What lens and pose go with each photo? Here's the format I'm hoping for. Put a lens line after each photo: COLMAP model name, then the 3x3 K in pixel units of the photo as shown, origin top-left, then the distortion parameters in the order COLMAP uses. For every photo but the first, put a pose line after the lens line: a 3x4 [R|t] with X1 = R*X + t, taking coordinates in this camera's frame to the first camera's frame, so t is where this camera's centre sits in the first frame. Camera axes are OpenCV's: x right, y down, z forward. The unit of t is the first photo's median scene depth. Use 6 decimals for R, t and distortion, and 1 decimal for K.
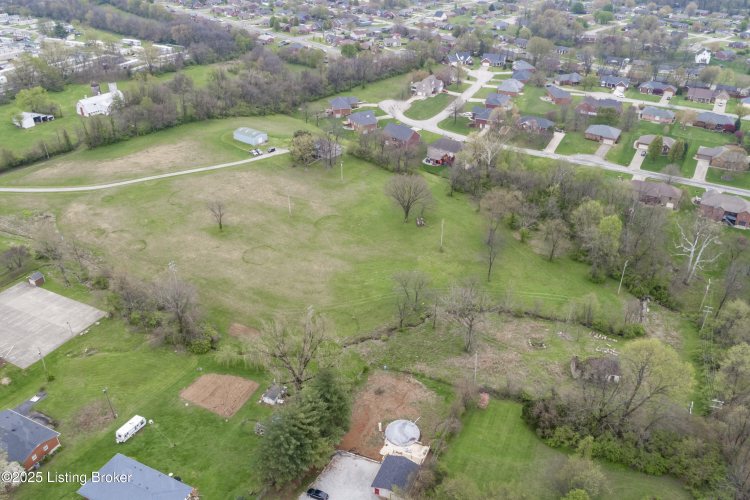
lens RADIAL K [[598.4, 0, 375.0], [0, 598.4, 250.0], [0, 0, 1]] dist [-0.017356, 0.007031]
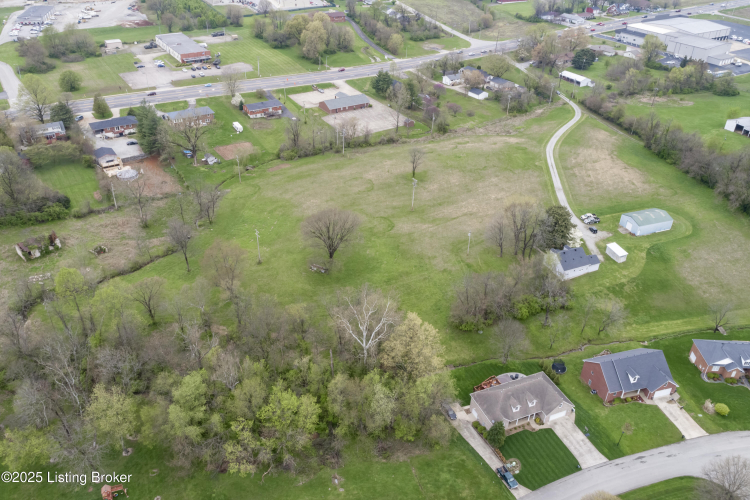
lens RADIAL K [[598.4, 0, 375.0], [0, 598.4, 250.0], [0, 0, 1]] dist [-0.017356, 0.007031]
pose [[-0.534082, 0.444282, -0.719285, 0.601711], [-0.439886, 0.580522, 0.685196, -0.652202], [0.721981, 0.682354, -0.114613, 1.131675]]
